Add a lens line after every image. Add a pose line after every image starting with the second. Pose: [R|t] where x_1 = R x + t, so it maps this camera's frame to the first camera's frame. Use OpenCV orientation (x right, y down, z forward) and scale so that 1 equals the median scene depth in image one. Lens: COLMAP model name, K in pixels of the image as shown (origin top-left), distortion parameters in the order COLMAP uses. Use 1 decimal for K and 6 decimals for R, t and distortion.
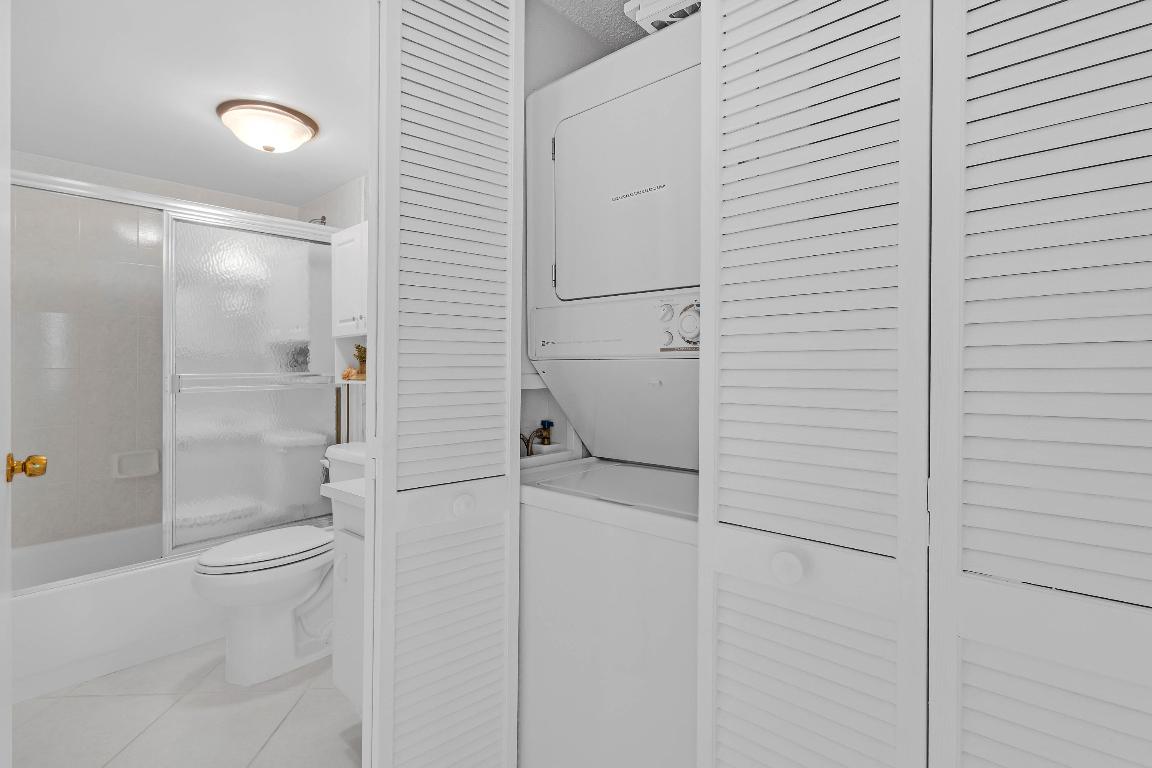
lens RADIAL K [[570.3, 0, 596.6], [0, 570.3, 345.5], [0, 0, 1]] dist [0.000007, -0.000060]
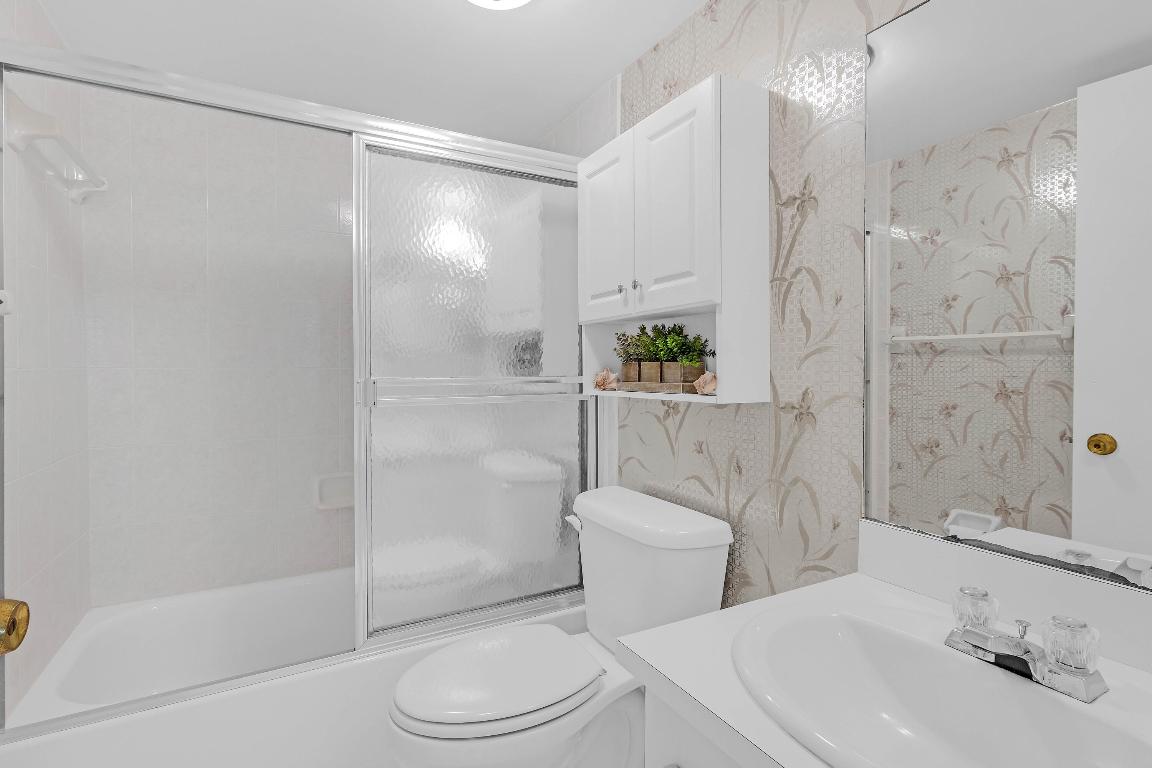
lens RADIAL K [[570.3, 0, 596.6], [0, 570.3, 345.5], [0, 0, 1]] dist [0.000007, -0.000060]
pose [[0.951402, -0.004685, -0.307915, -0.239532], [0.004233, 0.999989, -0.002136, 0.012063], [0.307921, 0.000728, 0.951412, 0.382055]]
